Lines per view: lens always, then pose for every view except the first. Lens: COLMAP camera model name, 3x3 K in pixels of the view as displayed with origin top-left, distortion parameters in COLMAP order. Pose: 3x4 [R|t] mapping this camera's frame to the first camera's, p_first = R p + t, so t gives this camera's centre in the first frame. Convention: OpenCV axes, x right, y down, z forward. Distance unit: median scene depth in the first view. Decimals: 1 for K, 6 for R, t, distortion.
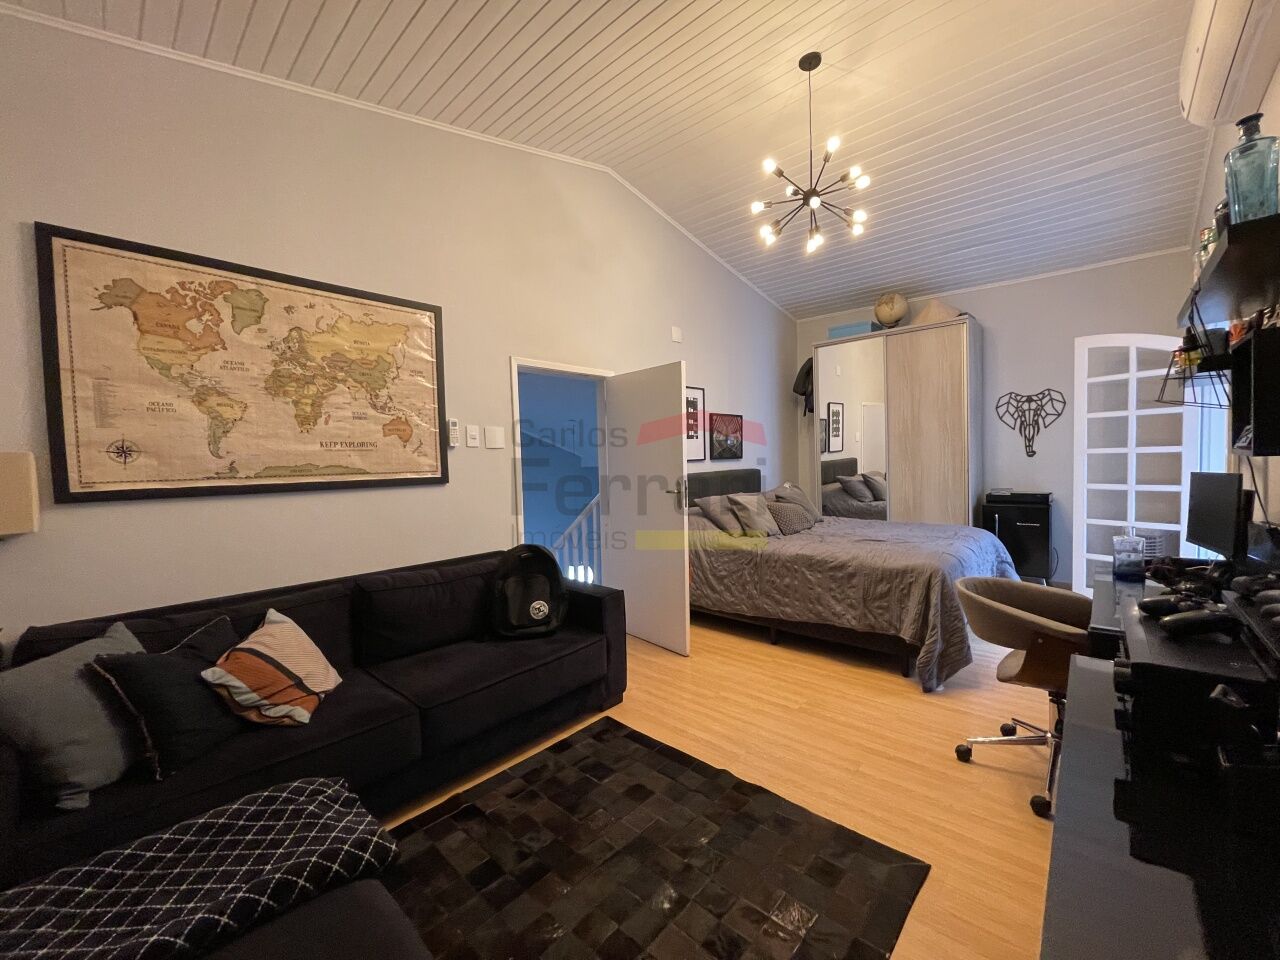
lens RADIAL K [[507.2, 0, 640.0], [0, 507.2, 480.0], [0, 0, 1]] dist [0.000404, 0.000065]
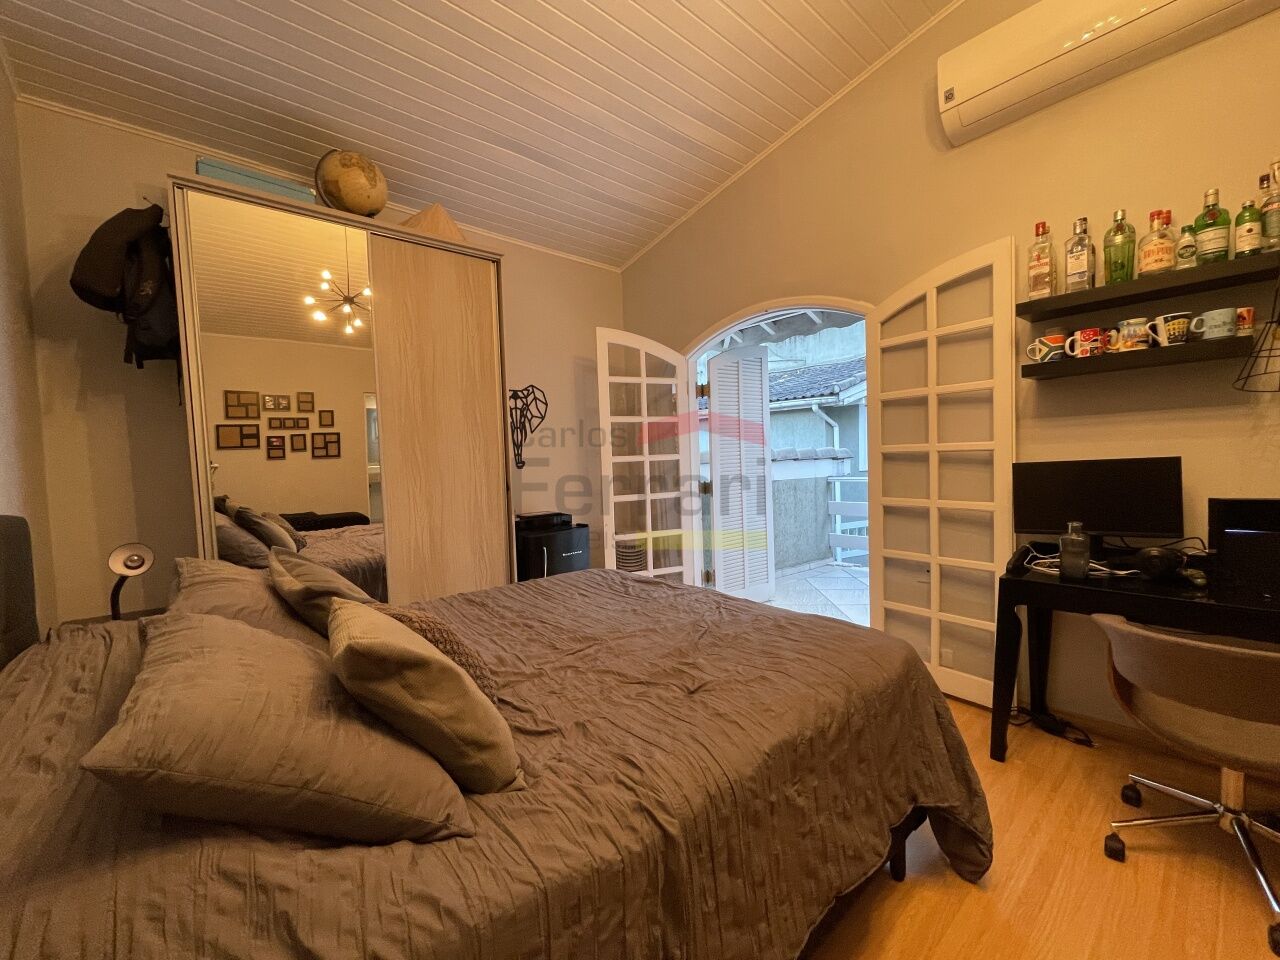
lens RADIAL K [[519.9, 0, 640.0], [0, 519.9, 480.0], [0, 0, 1]] dist [0.000950, 0.000139]
pose [[0.113003, -0.015532, 0.993473, -0.007163], [0.074564, 0.997191, 0.007109, -0.020673], [-0.990793, 0.073274, 0.113844, 0.744516]]
